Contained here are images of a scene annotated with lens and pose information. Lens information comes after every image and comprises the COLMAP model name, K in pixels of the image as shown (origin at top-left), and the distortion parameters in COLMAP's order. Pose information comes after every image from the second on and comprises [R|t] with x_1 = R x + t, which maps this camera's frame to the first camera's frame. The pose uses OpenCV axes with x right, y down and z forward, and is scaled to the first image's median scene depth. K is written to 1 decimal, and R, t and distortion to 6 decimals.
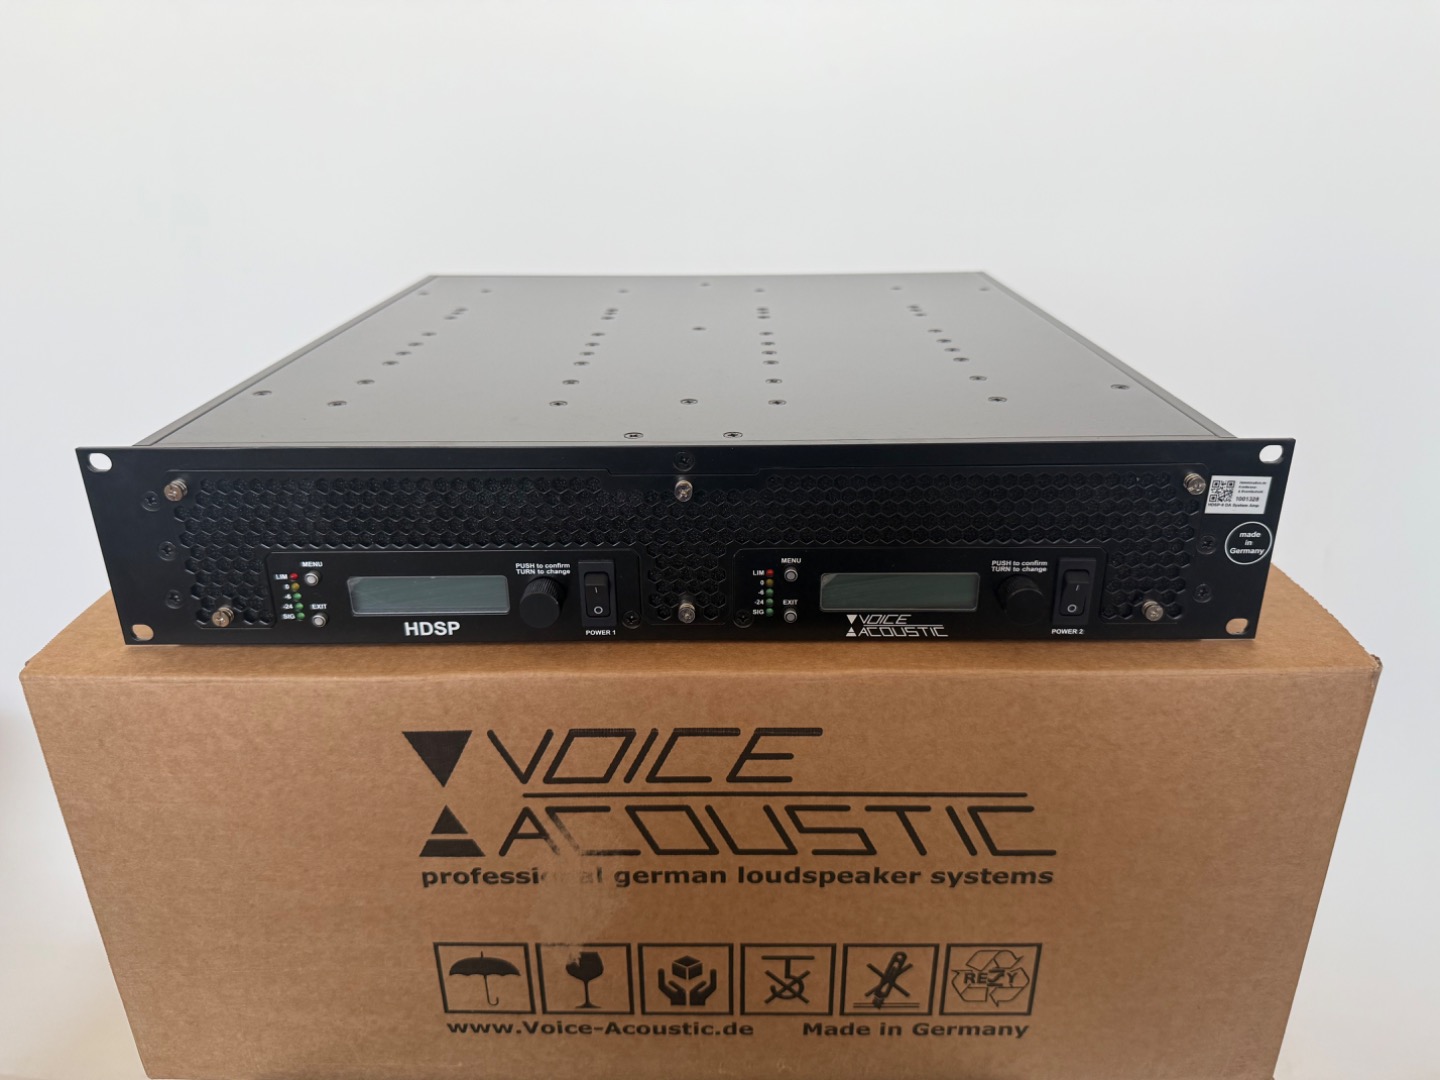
lens RADIAL K [[1023.9, 0, 733.7], [0, 1023.9, 546.7], [0, 0, 1]] dist [0.116269, -0.239526]
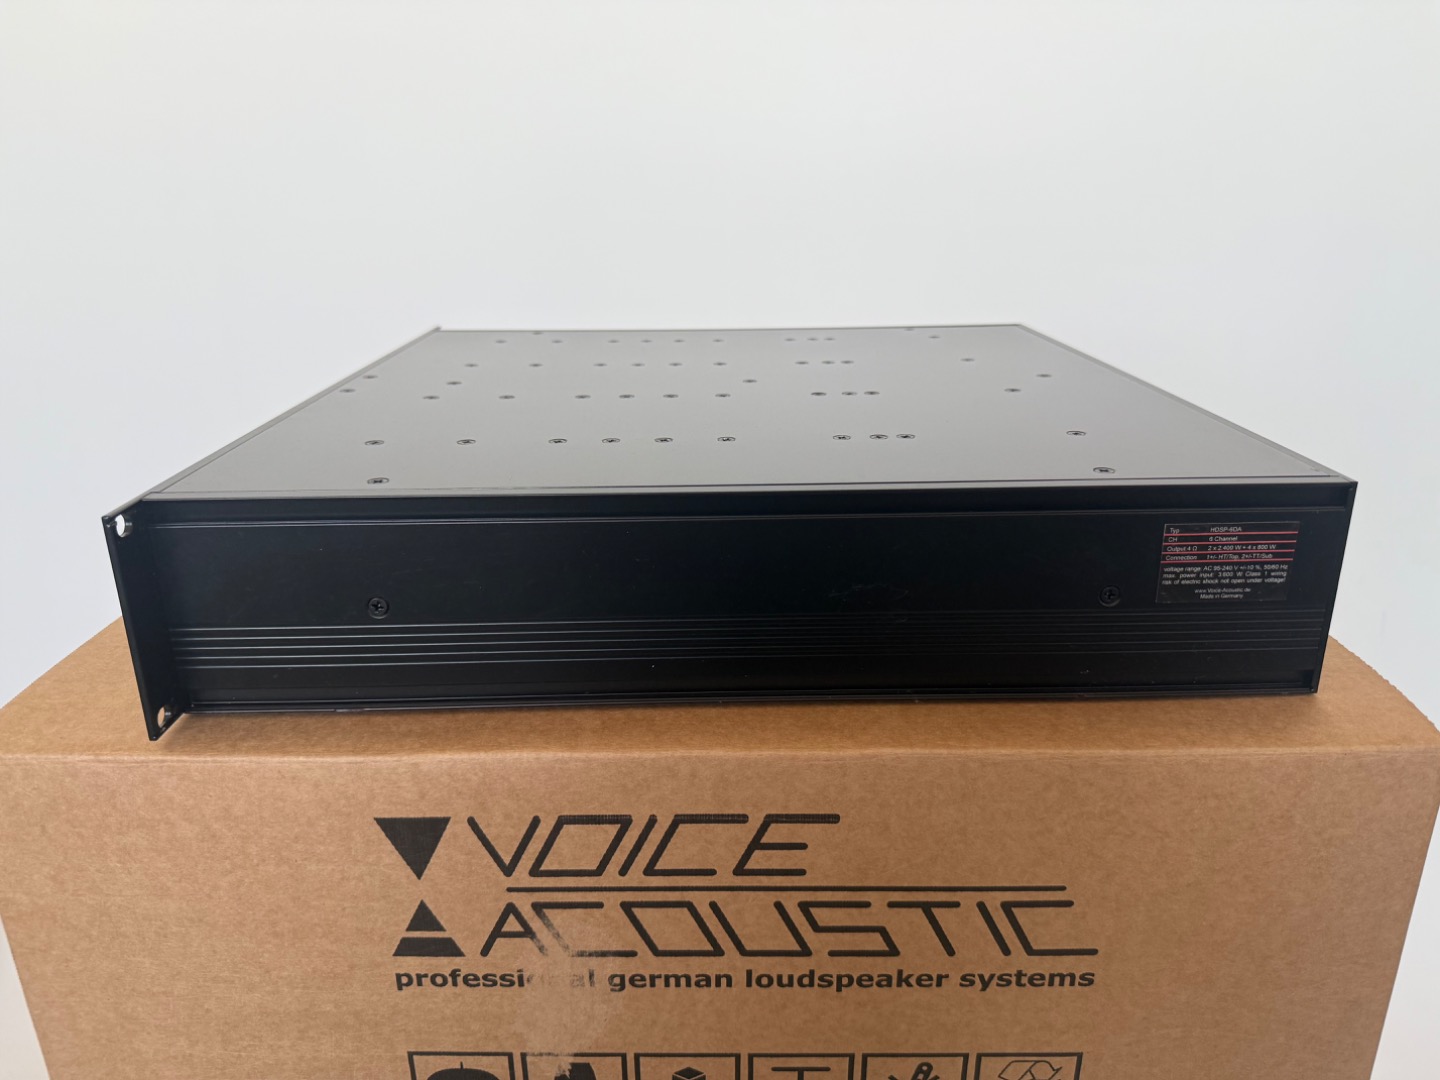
lens RADIAL K [[1007.4, 0, 737.6], [0, 1007.4, 533.0], [0, 0, 1]] dist [0.026484, -0.046710]
pose [[1.000000, -0.000224, -0.000779, -0.002234], [0.000165, 0.997155, -0.075383, -0.002563], [0.000794, 0.075383, 0.997154, 0.100436]]
